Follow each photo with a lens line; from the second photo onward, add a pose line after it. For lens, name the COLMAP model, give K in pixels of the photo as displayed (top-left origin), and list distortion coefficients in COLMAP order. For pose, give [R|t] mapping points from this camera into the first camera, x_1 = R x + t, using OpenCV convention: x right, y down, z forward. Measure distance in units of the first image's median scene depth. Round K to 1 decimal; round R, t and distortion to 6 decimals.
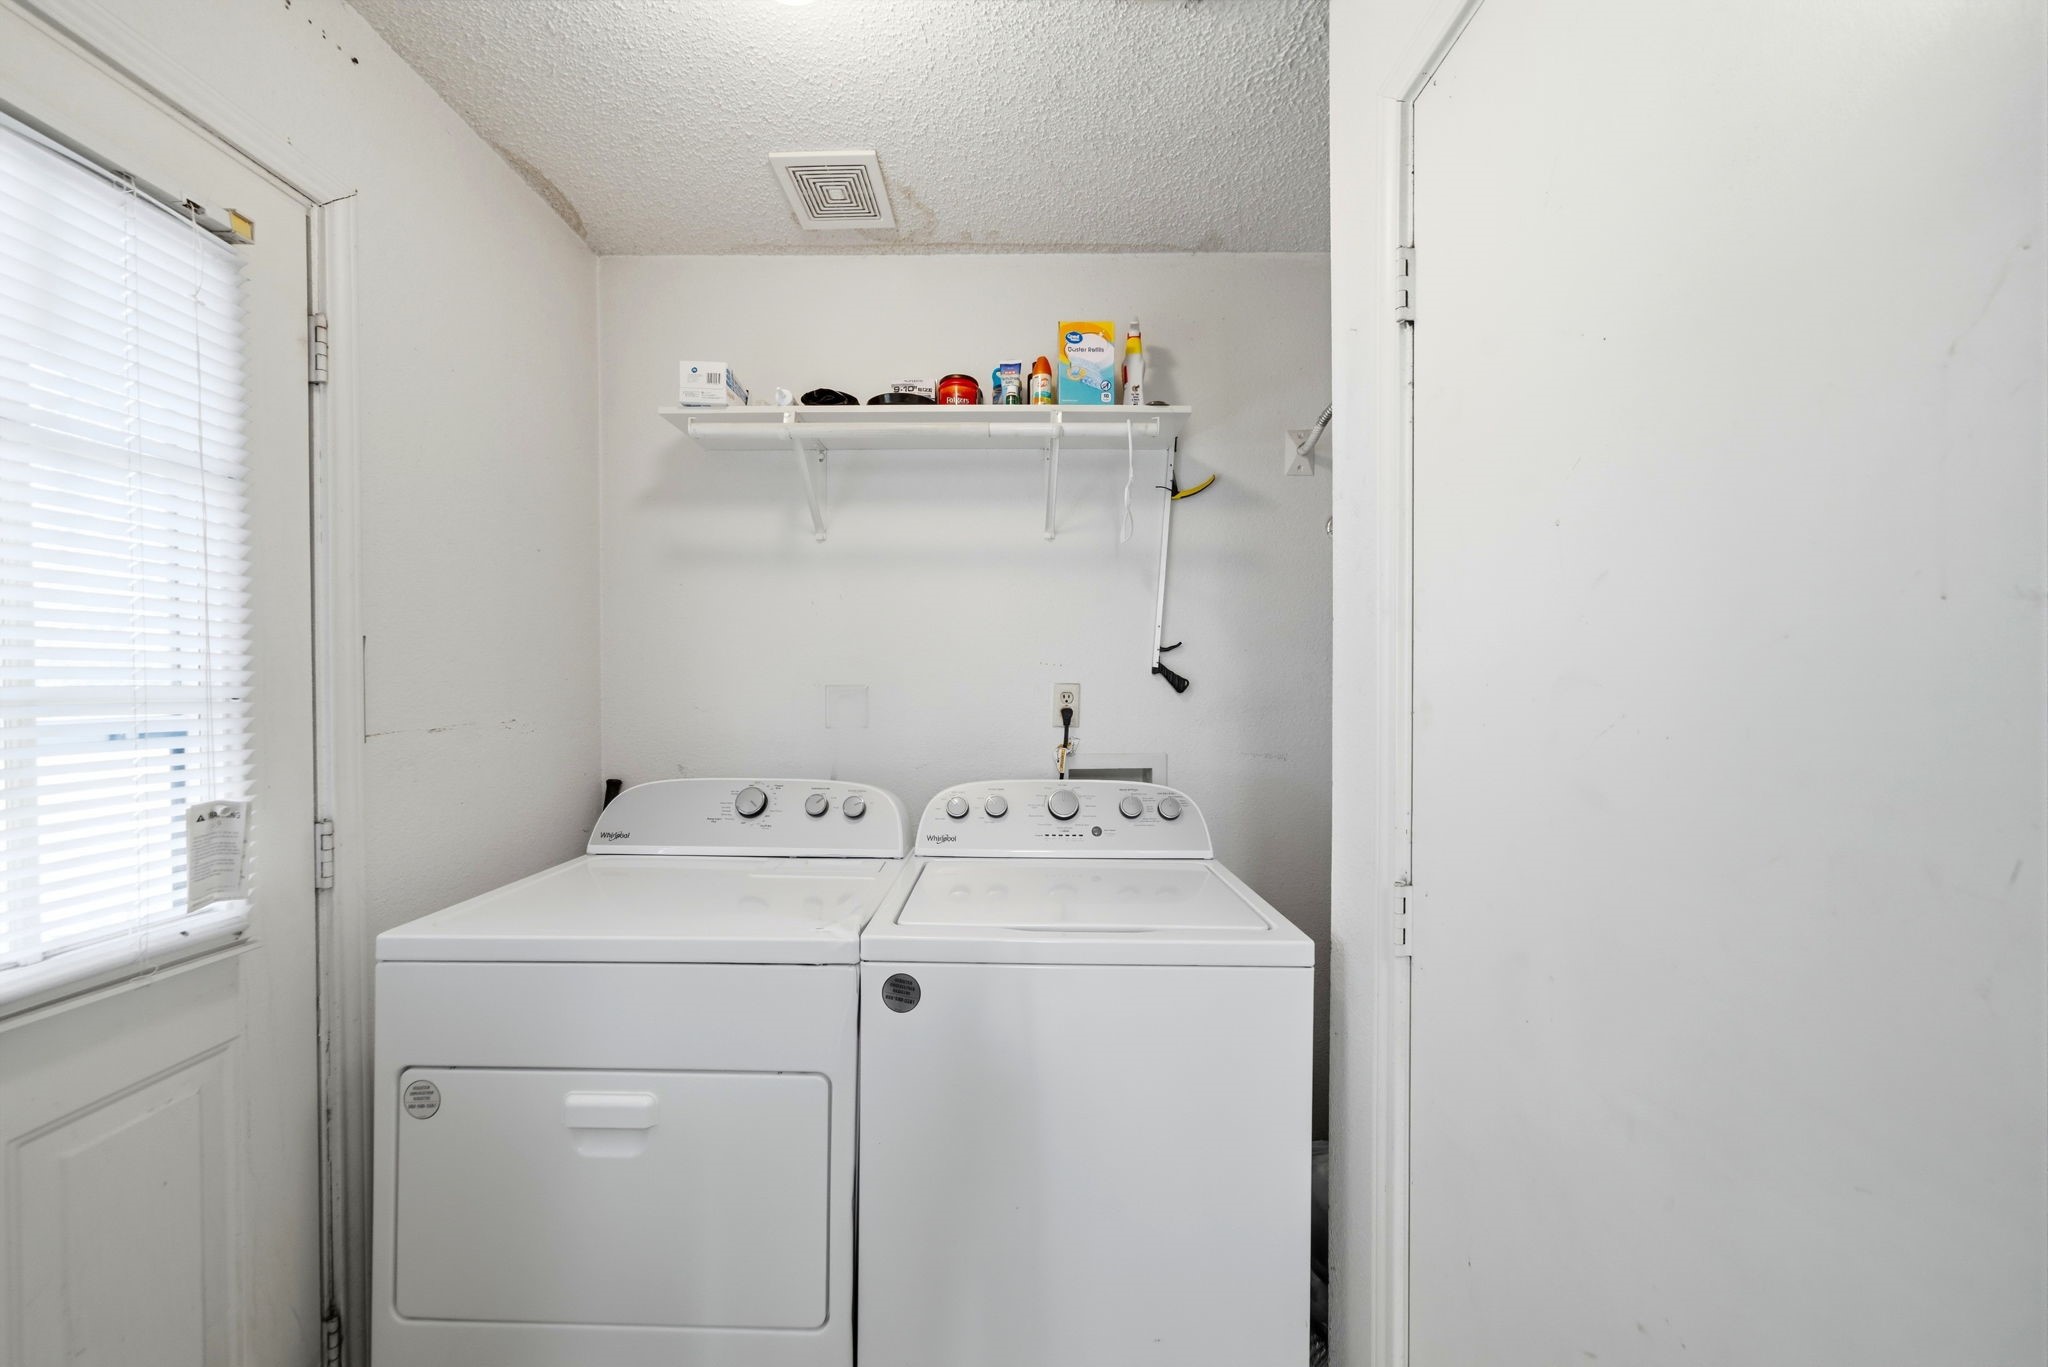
lens RADIAL K [[710.9, 0, 1001.1], [0, 710.9, 686.1], [0, 0, 1]] dist [-0.001371, -0.000130]
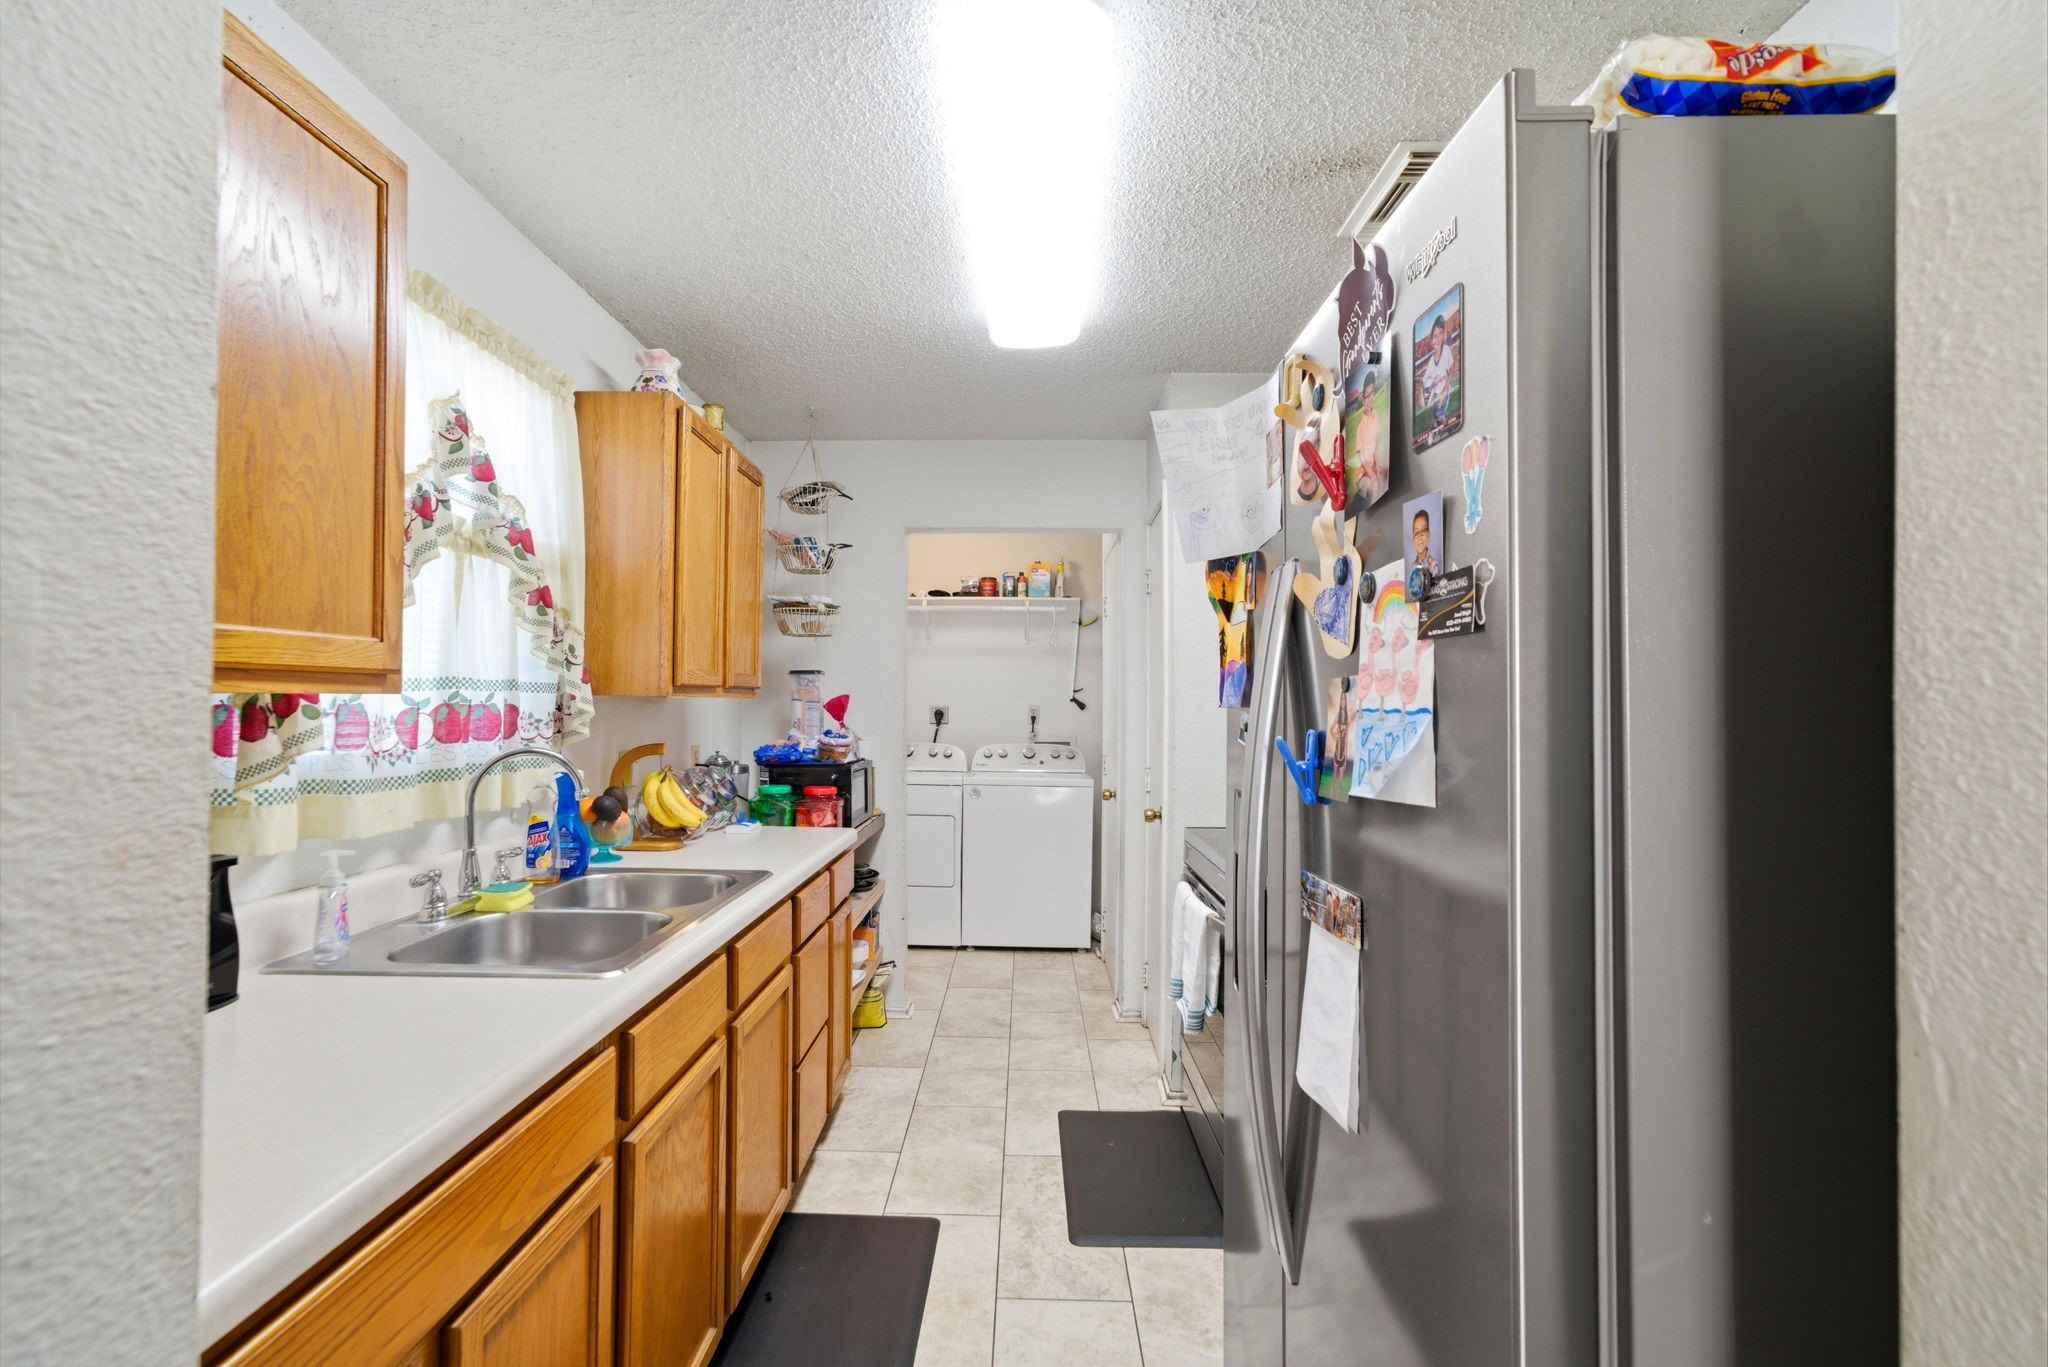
lens RADIAL K [[710.9, 0, 1001.1], [0, 710.9, 686.1], [0, 0, 1]] dist [-0.001371, -0.000130]
pose [[0.999920, 0.007284, -0.010302, 0.010398], [-0.007585, 0.999535, -0.029546, 0.003310], [0.010082, 0.029622, 0.999510, -1.529977]]
